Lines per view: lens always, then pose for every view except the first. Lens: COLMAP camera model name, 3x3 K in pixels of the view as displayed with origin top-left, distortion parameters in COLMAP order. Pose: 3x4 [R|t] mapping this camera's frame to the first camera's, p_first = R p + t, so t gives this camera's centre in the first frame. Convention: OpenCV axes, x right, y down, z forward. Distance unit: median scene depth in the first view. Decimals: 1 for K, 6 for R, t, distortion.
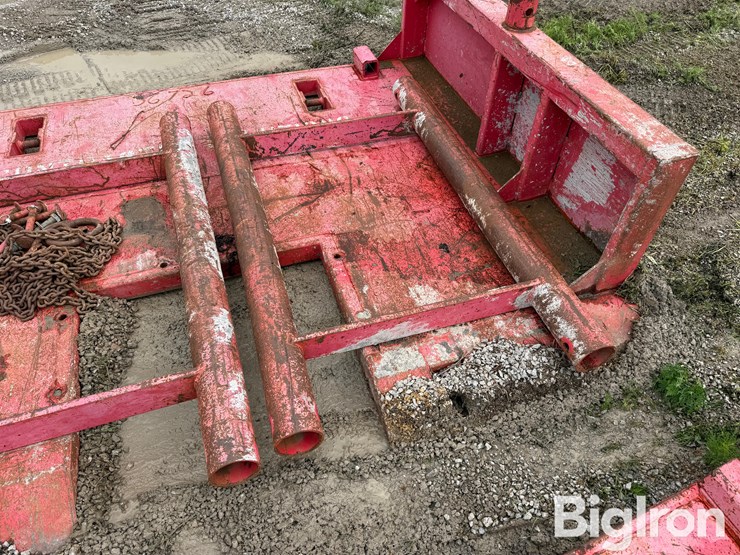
lens RADIAL K [[517.2, 0, 375.2], [0, 517.2, 280.5], [0, 0, 1]] dist [0.075006, -0.107574]
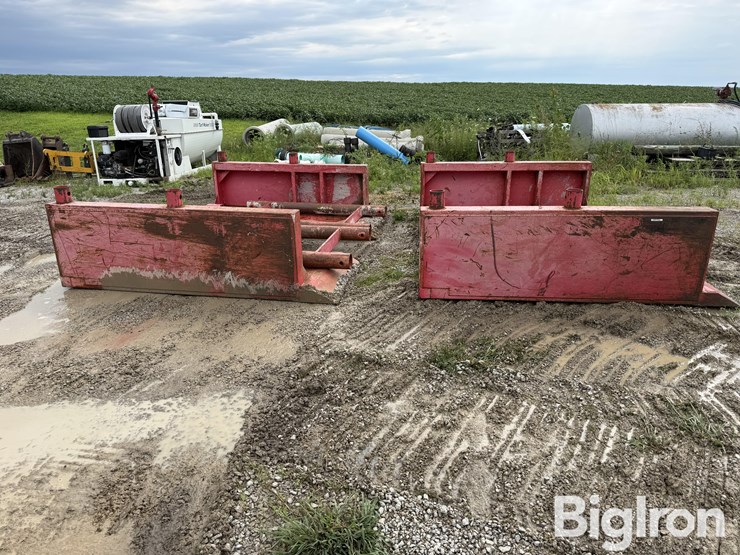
lens RADIAL K [[514.5, 0, 372.8], [0, 514.5, 276.2], [0, 0, 1]] dist [0.104587, -0.174477]
pose [[0.484931, -0.310367, 0.817627, -2.288342], [0.660087, 0.743182, -0.109386, 0.681966], [-0.573696, 0.592750, 0.565262, -0.636905]]
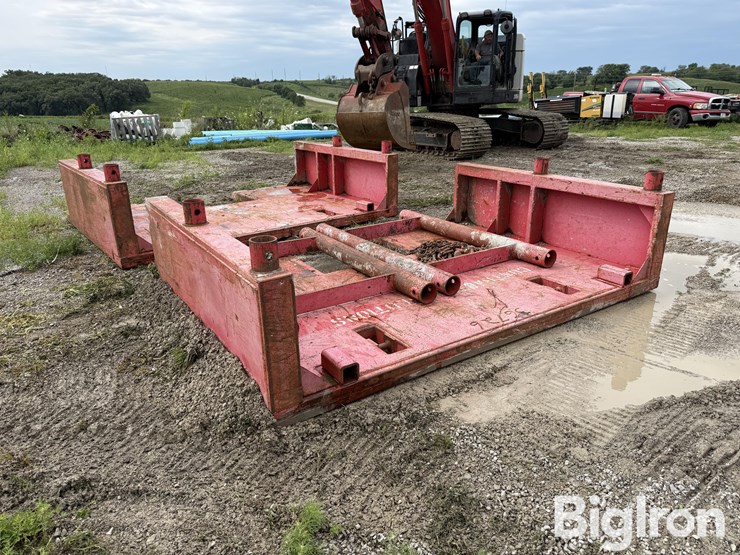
lens RADIAL K [[520.1, 0, 366.5], [0, 520.1, 279.5], [0, 0, 1]] dist [0.070549, -0.103835]
pose [[-0.969696, 0.075629, -0.232313, 0.178845], [-0.185752, 0.389438, 0.902128, -1.785284], [0.158698, 0.917942, -0.363588, 1.736893]]
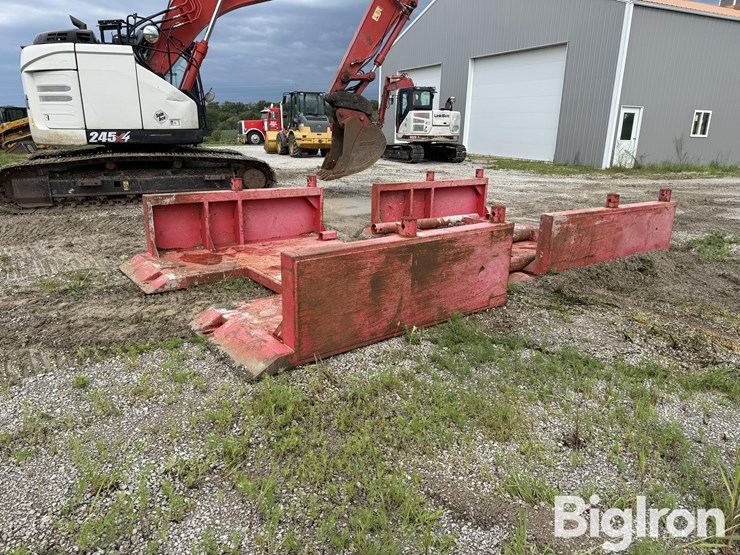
lens RADIAL K [[506.7, 0, 389.7], [0, 506.7, 293.9], [0, 0, 1]] dist [0.192614, -0.276174]
pose [[0.269437, 0.287448, -0.919118, 2.424819], [-0.725833, 0.687867, 0.002349, 0.551544], [0.632906, 0.666493, 0.393976, -0.356582]]
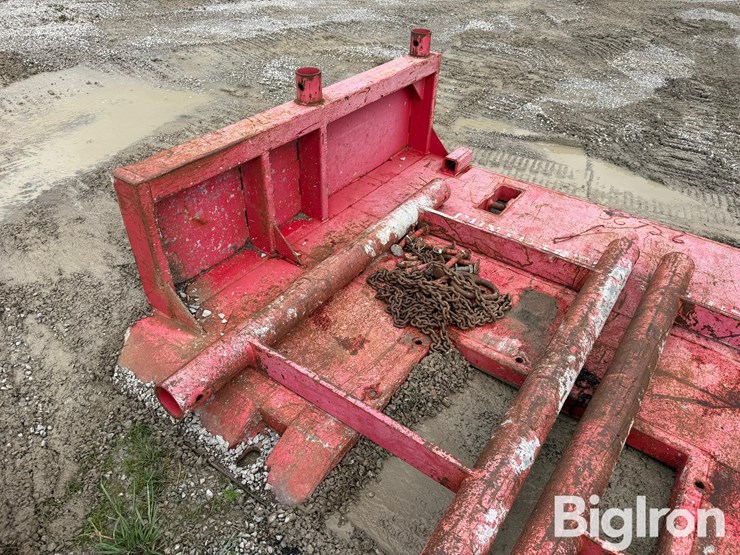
lens RADIAL K [[519.7, 0, 365.6], [0, 519.7, 278.8], [0, 0, 1]] dist [0.097728, -0.156854]
pose [[0.582639, 0.499087, -0.641439, -0.015425], [-0.615712, 0.786222, 0.052469, -0.022455], [0.530500, 0.364371, 0.765378, 0.034101]]
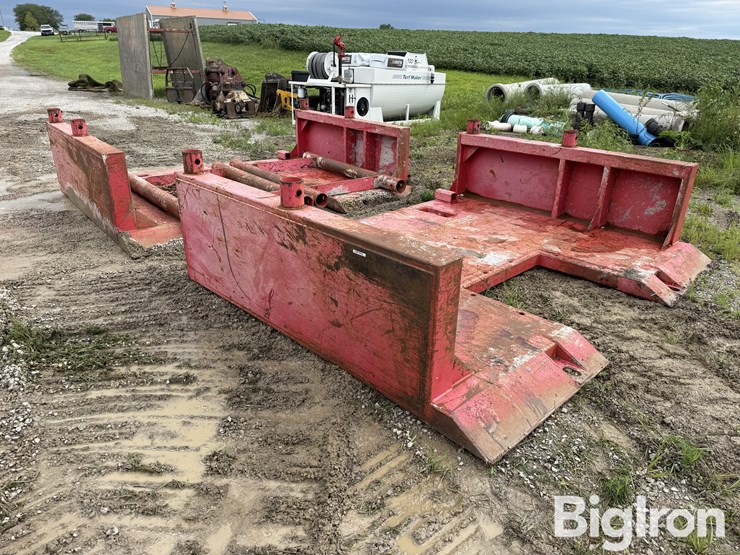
lens RADIAL K [[517.2, 0, 375.2], [0, 517.2, 280.5], [0, 0, 1]] dist [0.075006, -0.107574]
pose [[0.934302, -0.145062, 0.325633, -0.665157], [0.263530, 0.896211, -0.356873, 1.393163], [-0.240067, 0.419241, 0.875560, -1.178726]]
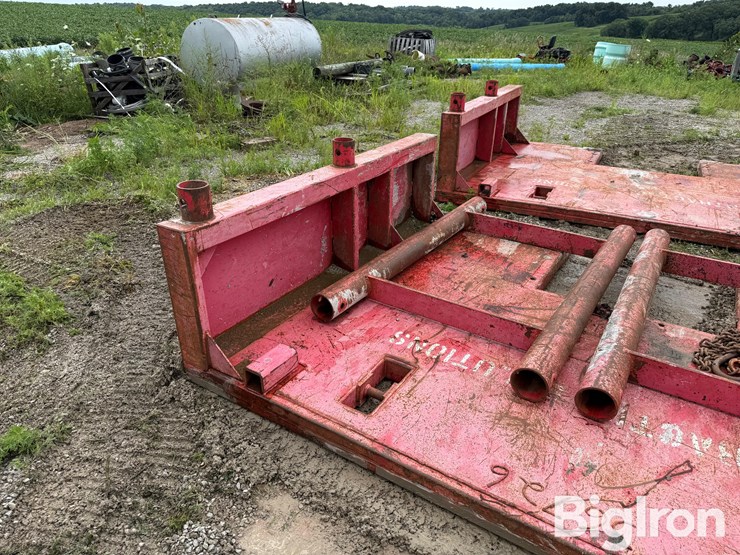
lens RADIAL K [[511.2, 0, 371.2], [0, 511.2, 285.5], [0, 0, 1]] dist [0.073941, -0.101115]
pose [[-0.622896, -0.388441, 0.679054, -0.734692], [0.563425, 0.379437, 0.733880, -1.273722], [-0.542727, 0.839727, -0.017493, 1.256940]]
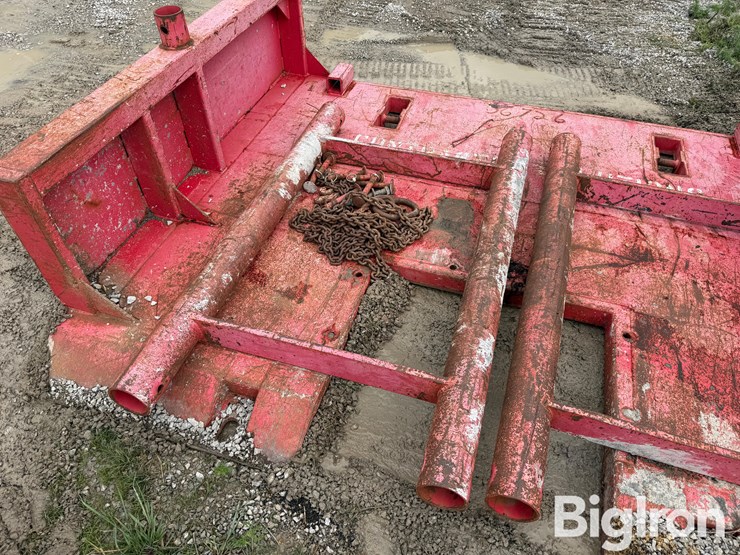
lens RADIAL K [[518.8, 0, 367.2], [0, 518.8, 274.0], [0, 0, 1]] dist [0.077577, -0.105531]
pose [[0.800862, 0.411092, -0.435457, -0.080559], [-0.426540, 0.901980, 0.067049, -0.012902], [0.420337, 0.132043, 0.897709, -0.004240]]
